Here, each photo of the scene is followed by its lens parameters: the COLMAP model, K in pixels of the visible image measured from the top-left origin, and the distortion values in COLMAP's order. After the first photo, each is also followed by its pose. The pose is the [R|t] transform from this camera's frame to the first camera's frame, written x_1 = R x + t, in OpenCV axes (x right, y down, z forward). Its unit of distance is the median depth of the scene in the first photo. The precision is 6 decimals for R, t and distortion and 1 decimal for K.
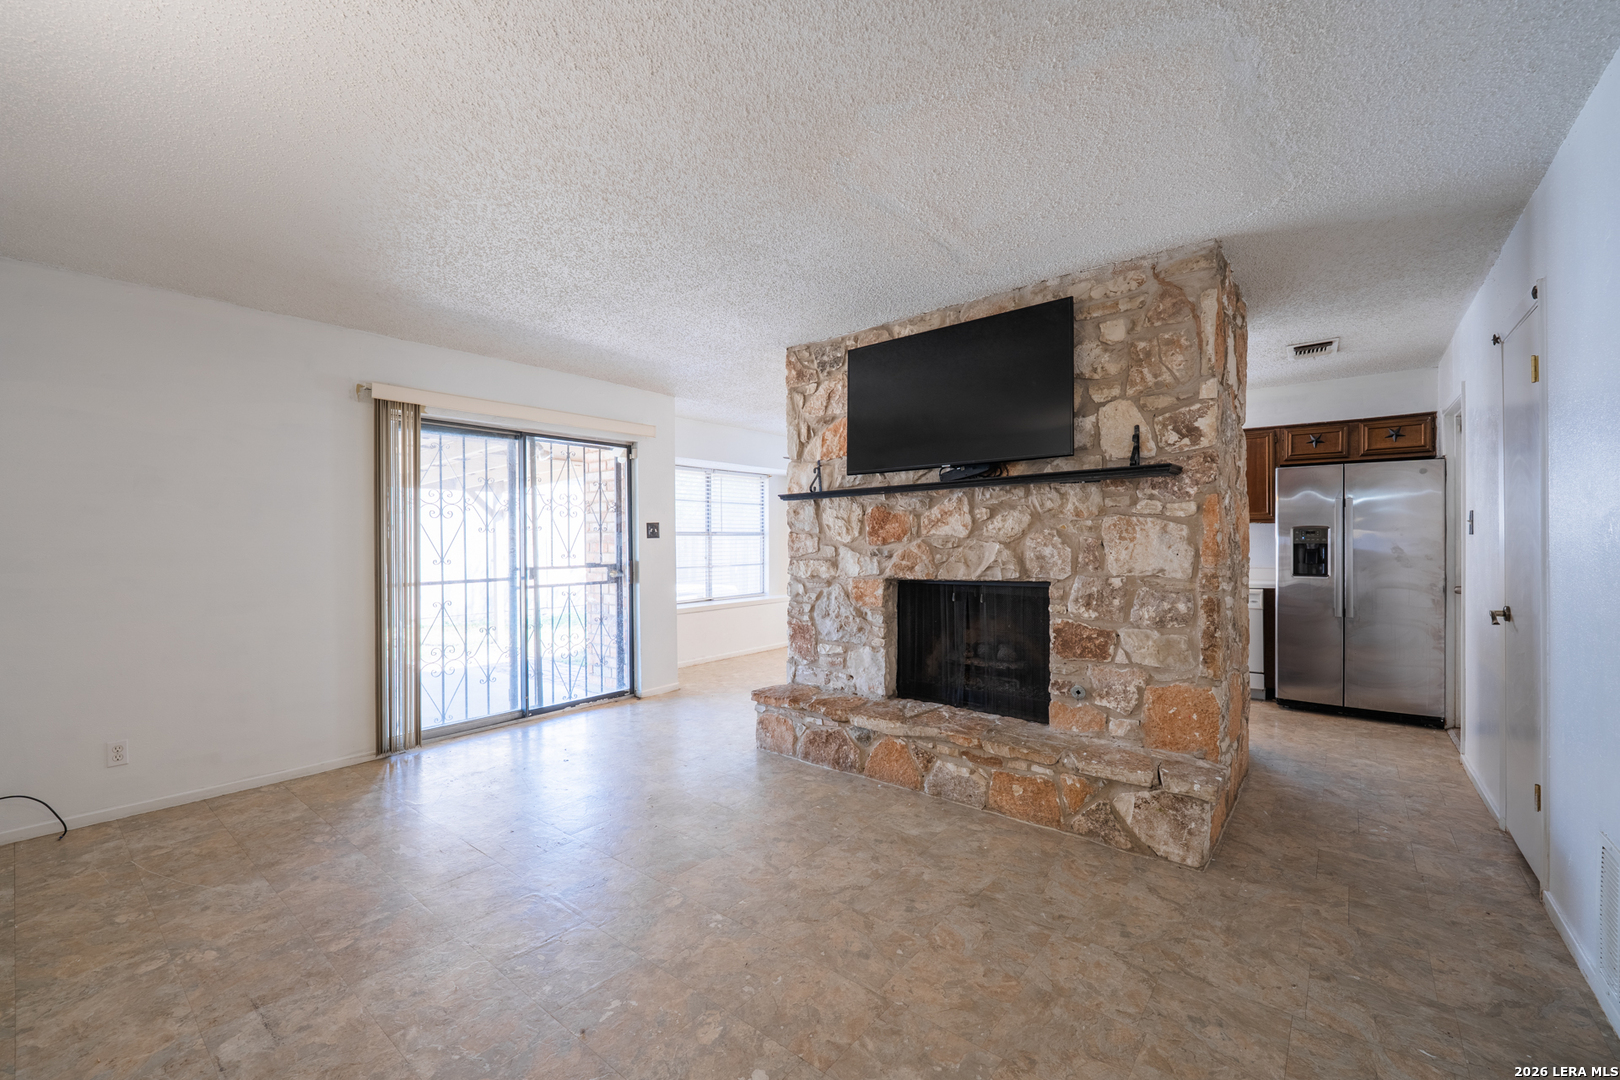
lens RADIAL K [[661.6, 0, 795.8], [0, 661.6, 538.3], [0, 0, 1]] dist [-0.007519, -0.002526]
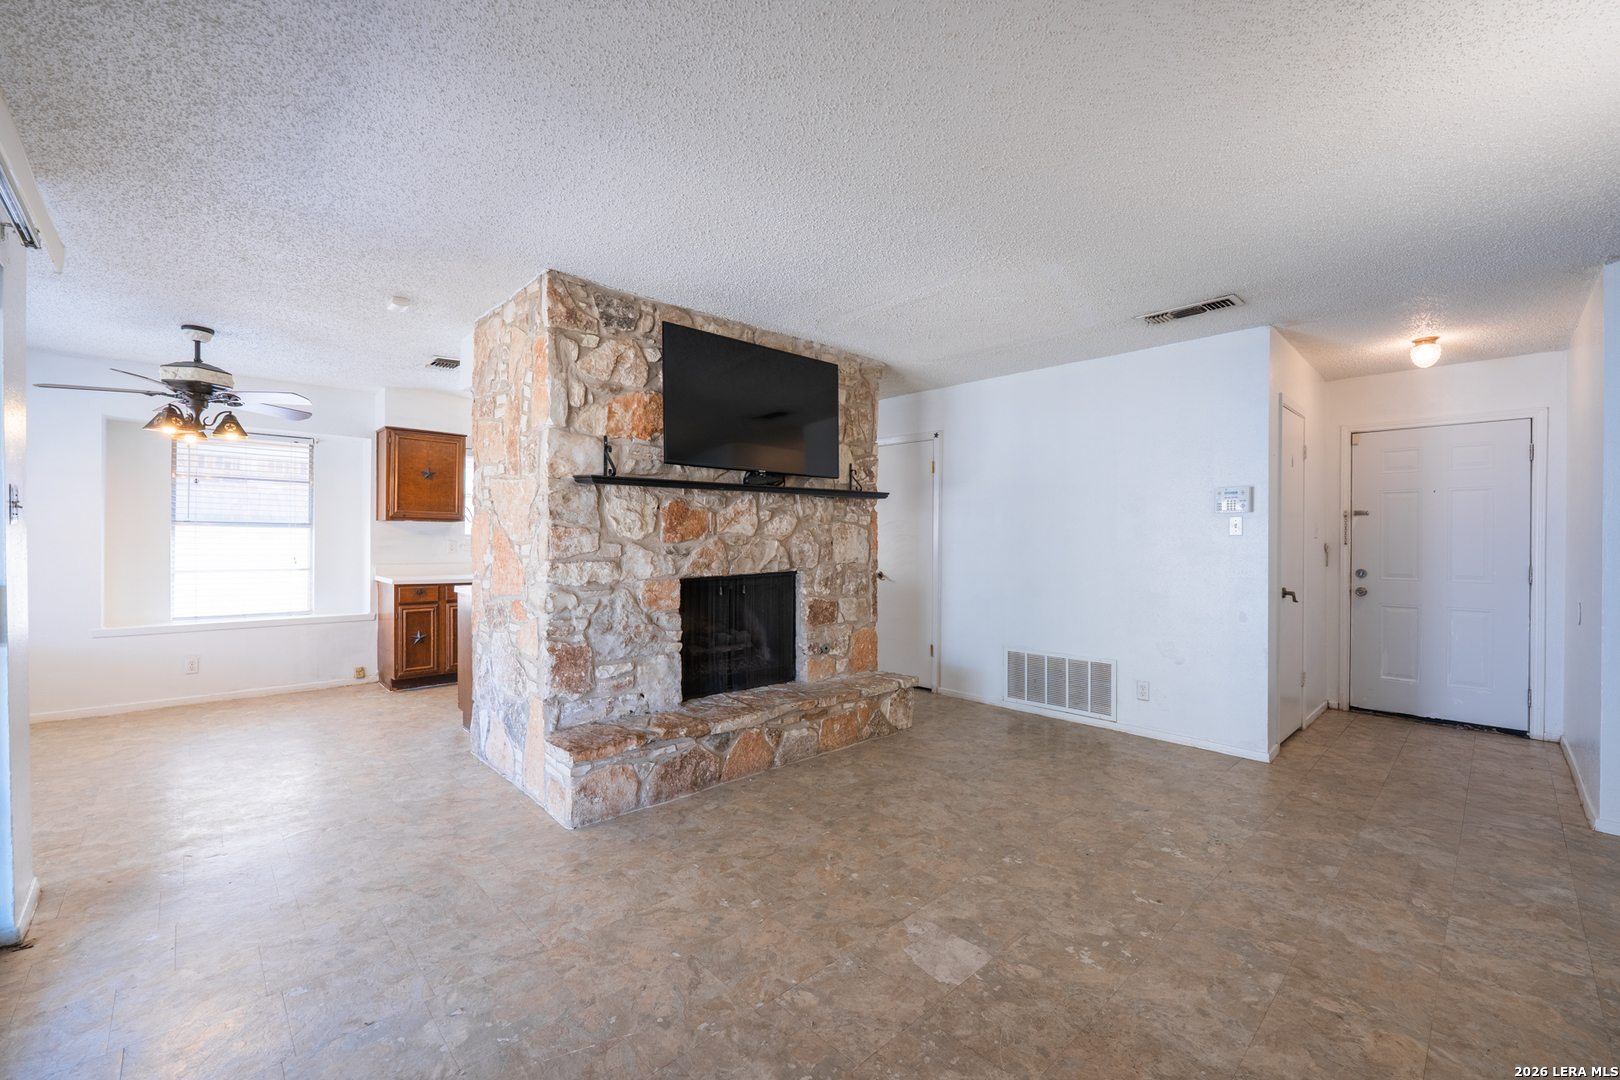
lens RADIAL K [[661.6, 0, 799.8], [0, 661.6, 537.7], [0, 0, 1]] dist [-0.007519, -0.002526]
pose [[0.123037, 0.006408, 0.992381, -0.865609], [-0.010744, 0.999929, -0.005125, 0.007127], [-0.992344, -0.010032, 0.123098, 0.797317]]
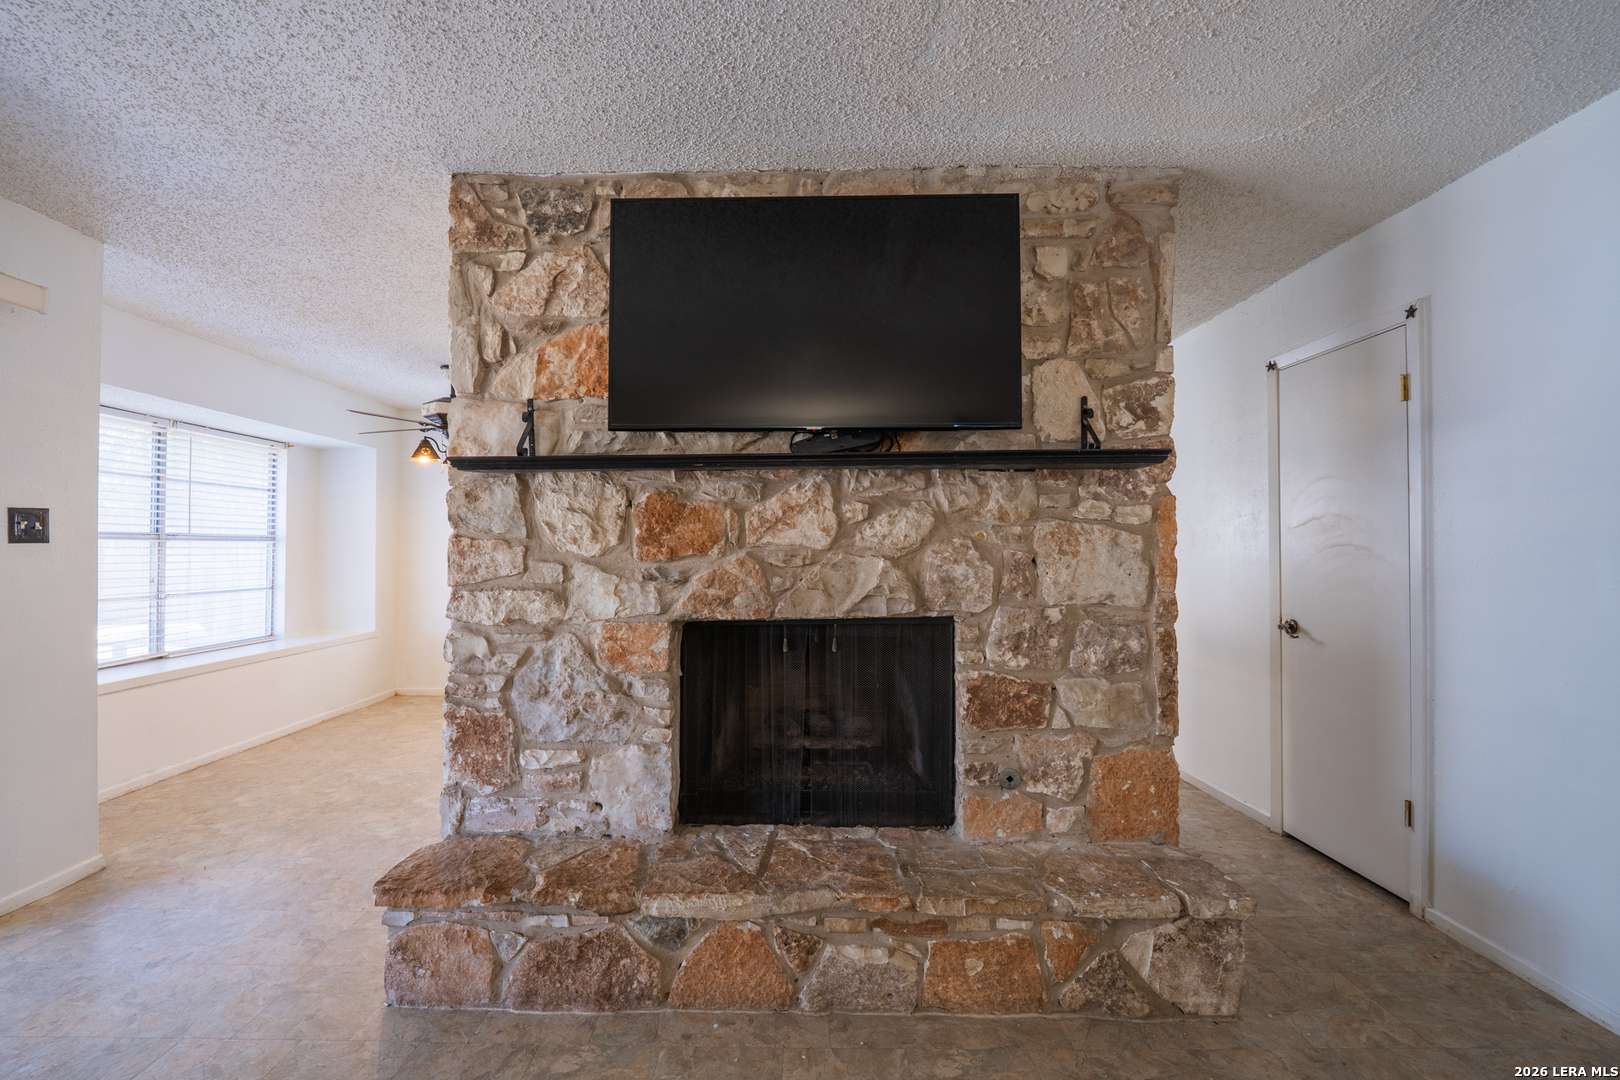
lens RADIAL K [[661.6, 0, 798.4], [0, 661.6, 539.9], [0, 0, 1]] dist [-0.007519, -0.002526]
pose [[0.770338, 0.016706, 0.637417, -0.158588], [-0.008378, 0.999836, -0.016079, 0.000224], [-0.637581, 0.007046, 0.770351, 0.552600]]
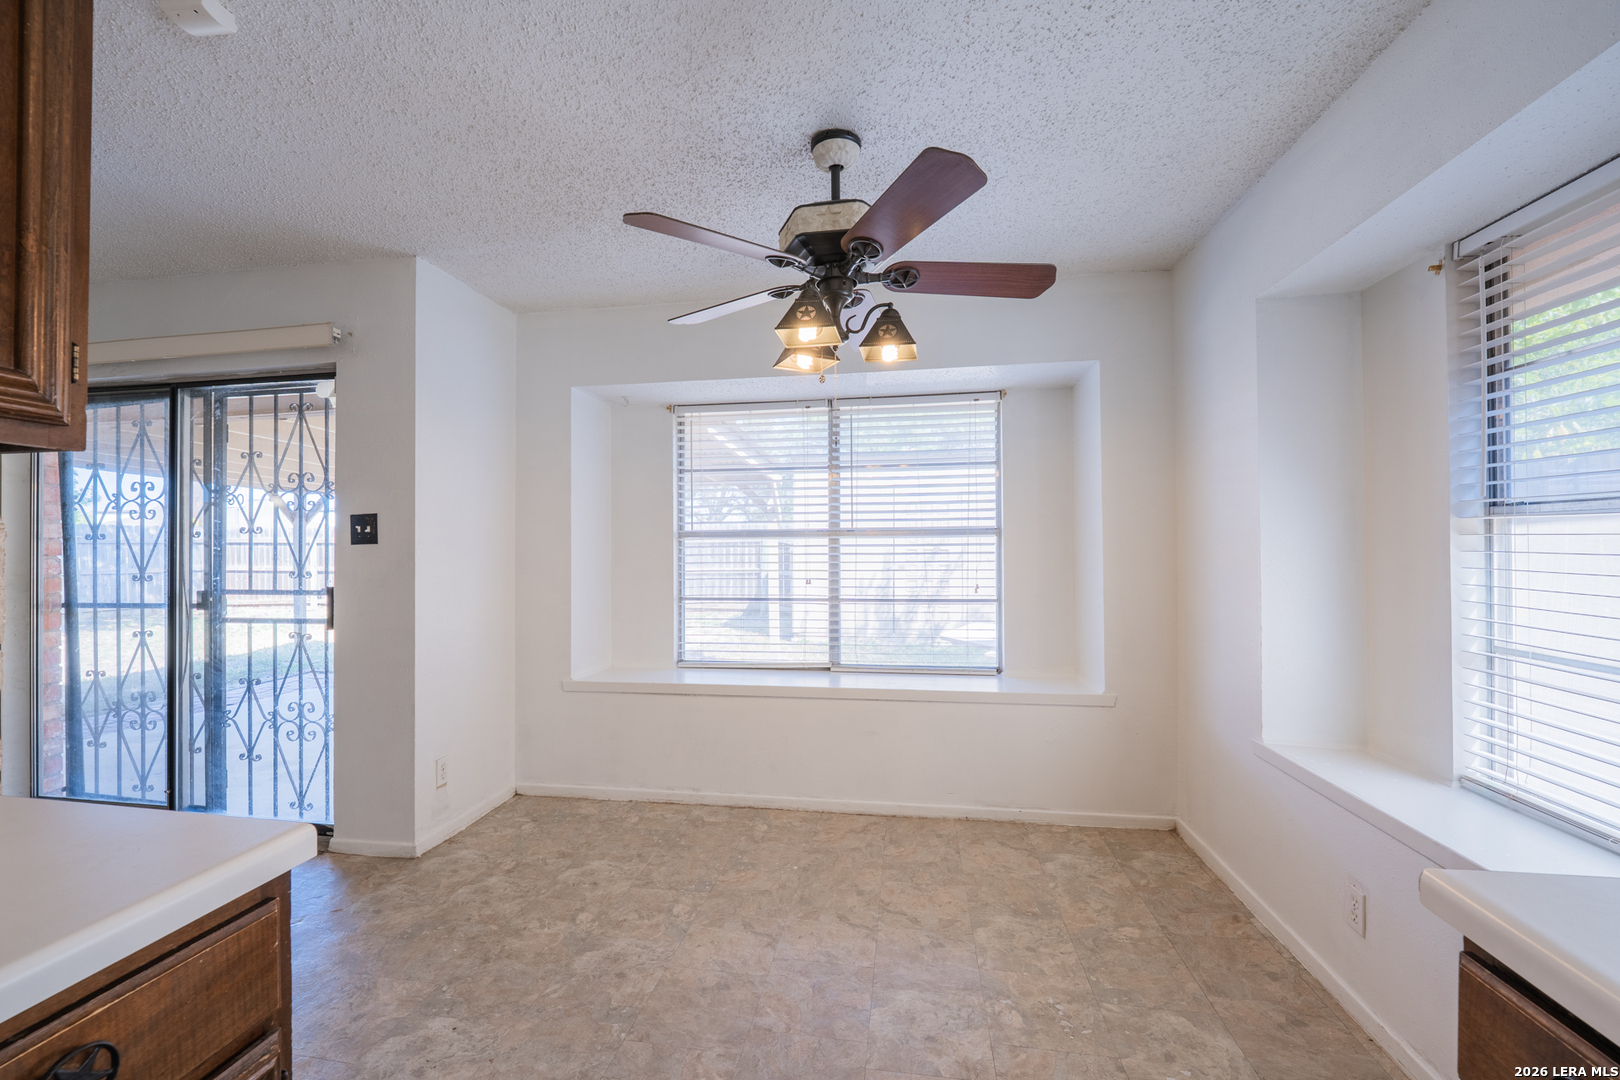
lens RADIAL K [[661.6, 0, 801.7], [0, 661.6, 541.8], [0, 0, 1]] dist [-0.007519, -0.002526]
pose [[0.507289, -0.005929, -0.861756, 0.641120], [0.005833, 0.999977, -0.003447, 0.002460], [0.861756, -0.003278, 0.507312, 1.674973]]
